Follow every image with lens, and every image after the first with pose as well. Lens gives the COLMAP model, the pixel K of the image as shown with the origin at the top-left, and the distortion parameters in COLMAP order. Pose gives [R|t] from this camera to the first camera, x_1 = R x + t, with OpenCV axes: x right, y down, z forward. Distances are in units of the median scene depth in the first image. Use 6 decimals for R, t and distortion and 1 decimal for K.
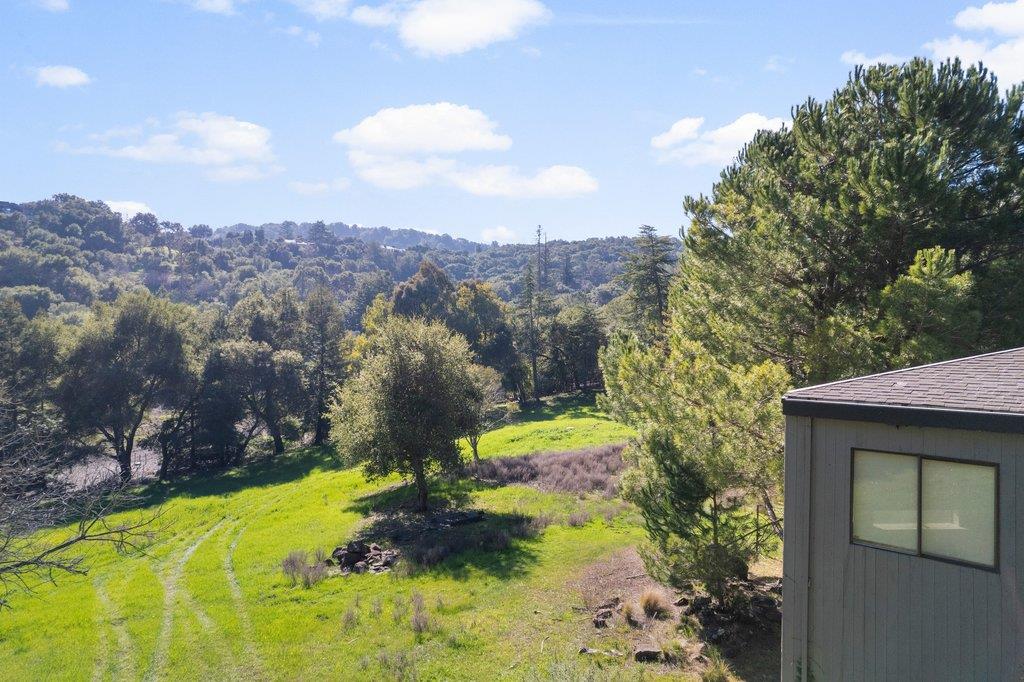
lens RADIAL K [[651.8, 0, 506.9], [0, 651.8, 338.4], [0, 0, 1]] dist [-0.034986, 0.008059]
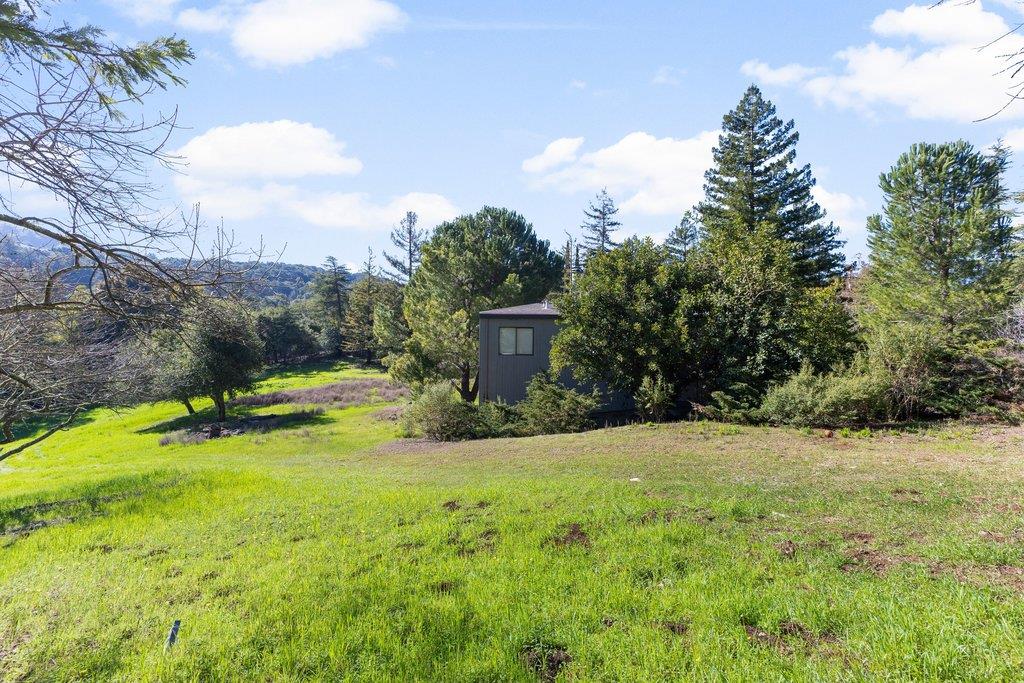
lens RADIAL K [[436.9, 0, 514.3], [0, 436.9, 341.9], [0, 0, 1]] dist [0.000107, -0.000811]
pose [[0.778731, 0.010167, 0.627275, -0.513921], [-0.011663, 0.999930, -0.001728, 0.151758], [-0.627249, -0.005970, 0.778796, -0.516871]]
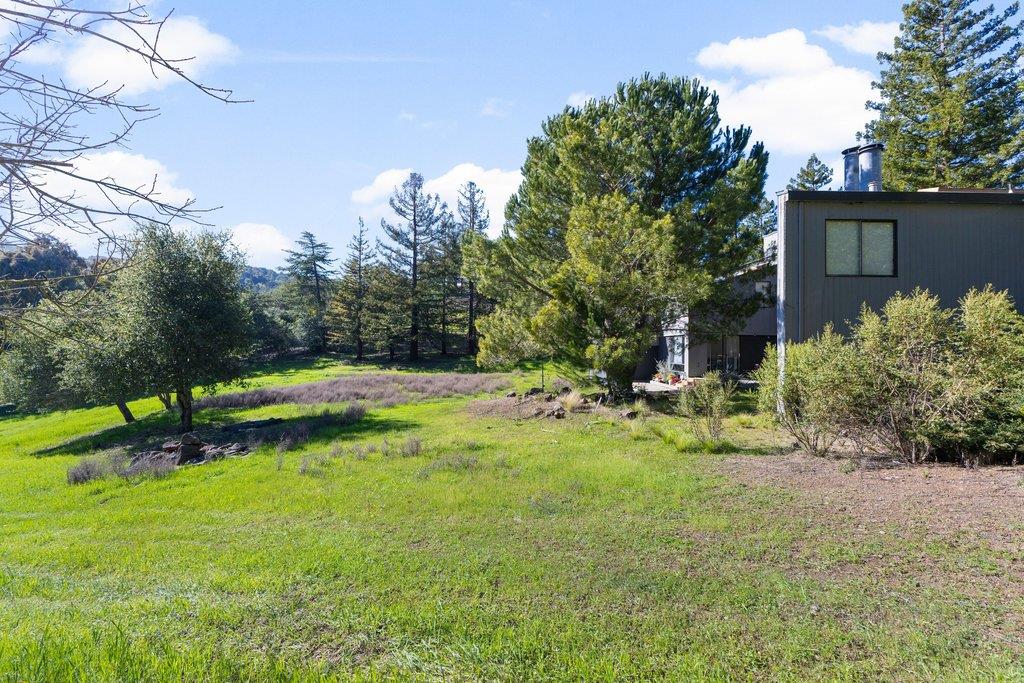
lens RADIAL K [[436.9, 0, 516.5], [0, 436.9, 344.0], [0, 0, 1]] dist [0.000107, -0.000811]
pose [[0.712577, 0.012246, 0.701487, -0.499554], [-0.004268, 0.999905, -0.013121, 0.309054], [-0.701581, 0.006356, 0.712561, 0.453113]]
